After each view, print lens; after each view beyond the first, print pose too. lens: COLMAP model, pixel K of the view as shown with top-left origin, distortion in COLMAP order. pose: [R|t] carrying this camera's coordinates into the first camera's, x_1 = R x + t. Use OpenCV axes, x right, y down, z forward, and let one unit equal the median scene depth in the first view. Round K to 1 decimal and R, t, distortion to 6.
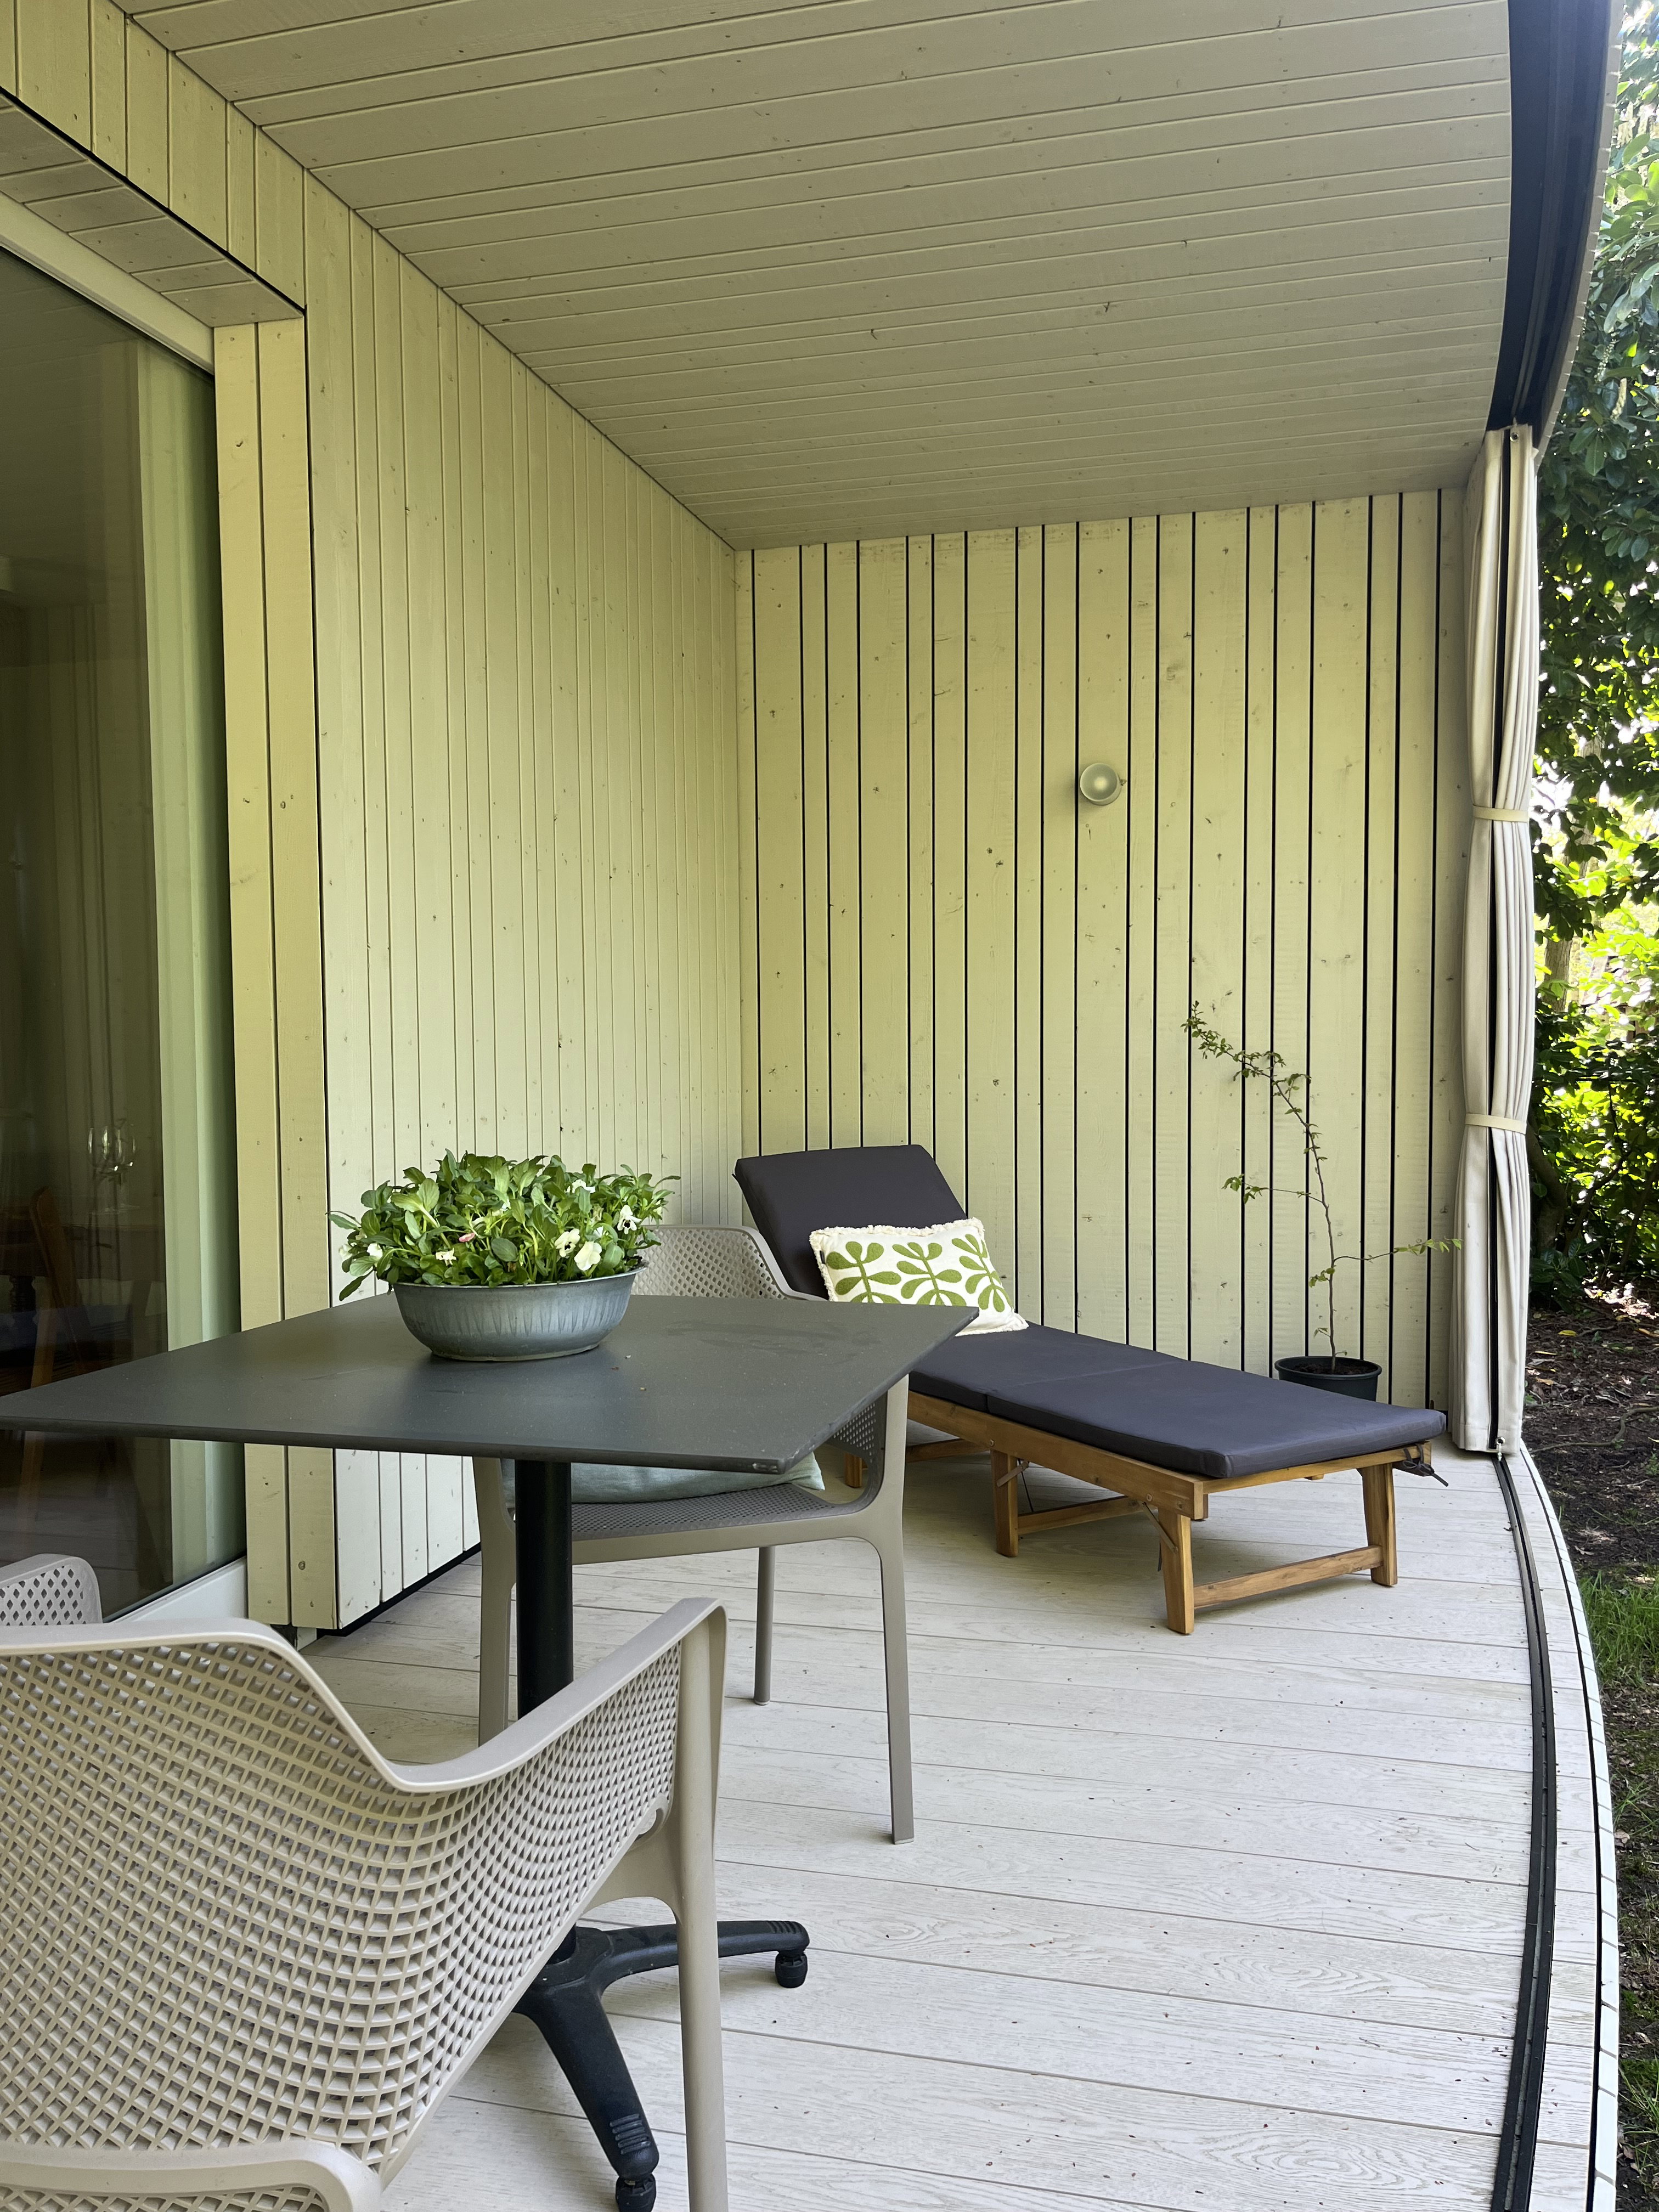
lens RADIAL K [[1684.5, 0, 826.8], [0, 1684.5, 1125.4], [0, 0, 1]] dist [0.055950, -0.079129]
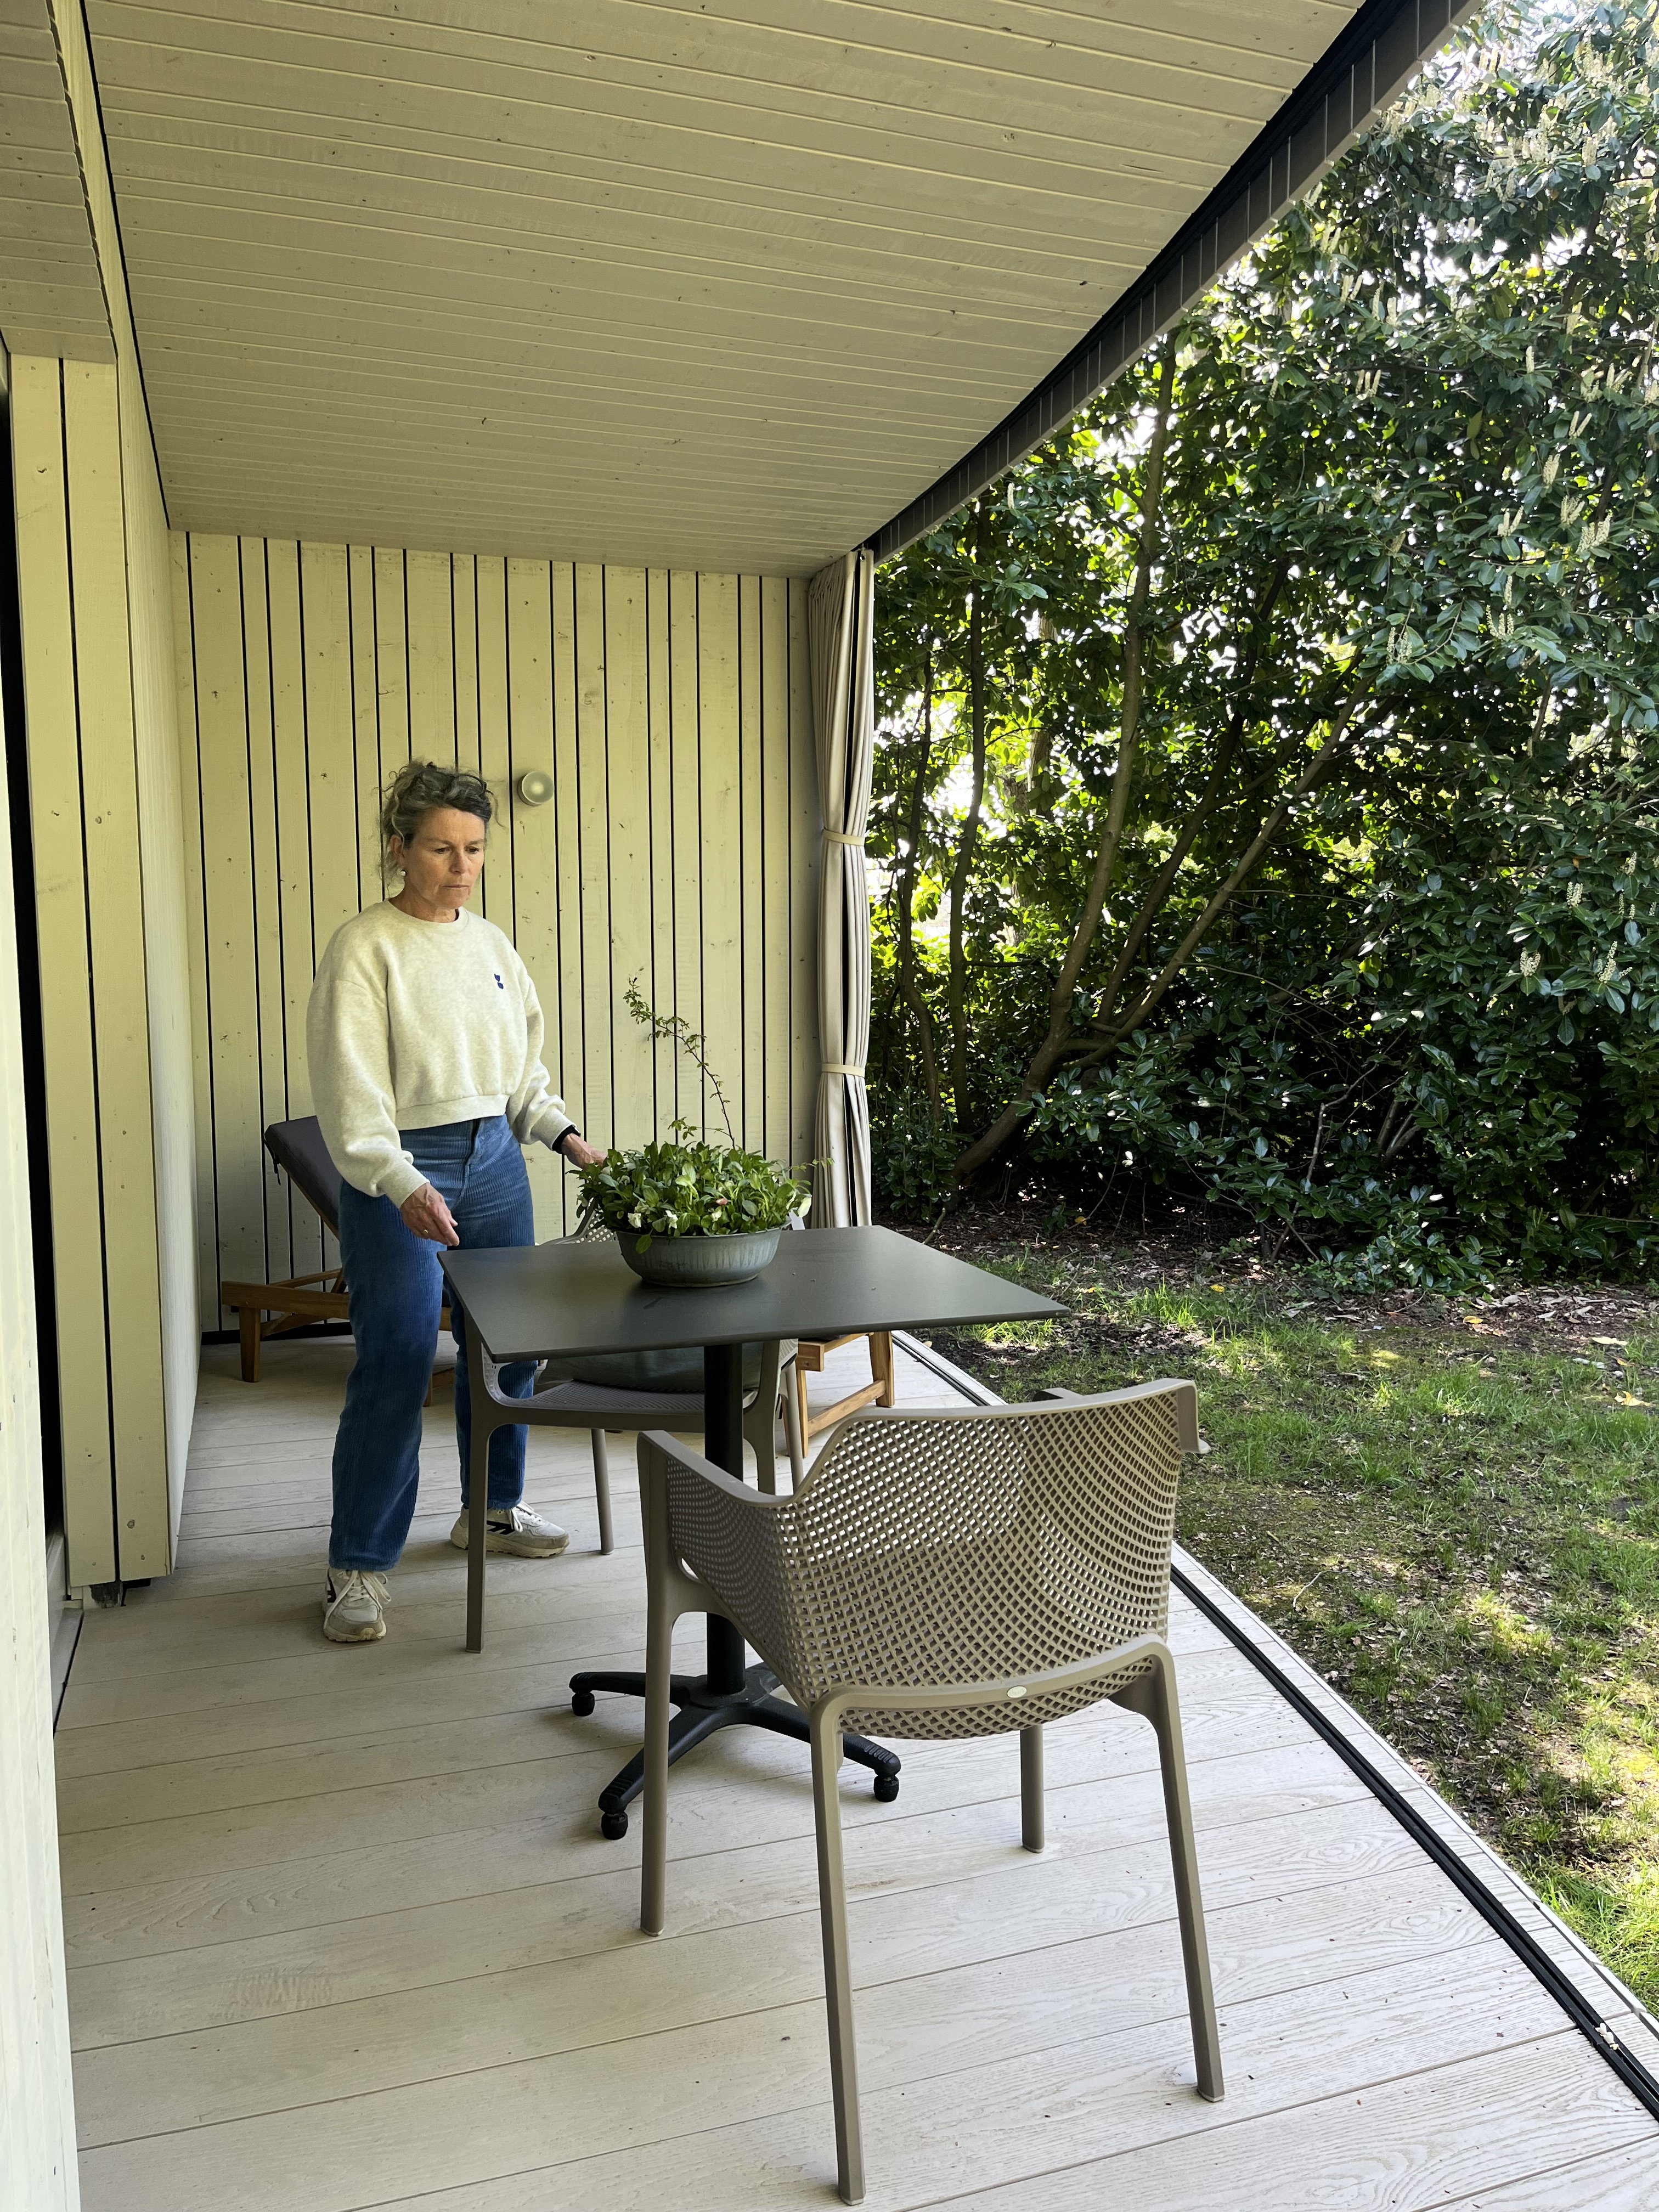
lens RADIAL K [[1684.5, 0, 826.8], [0, 1684.5, 1125.4], [0, 0, 1]] dist [0.055950, -0.079129]
pose [[0.833688, -0.048386, 0.550111, -0.327824], [0.023820, 0.998378, 0.051715, -0.025416], [-0.551721, -0.030010, 0.833489, -0.092438]]
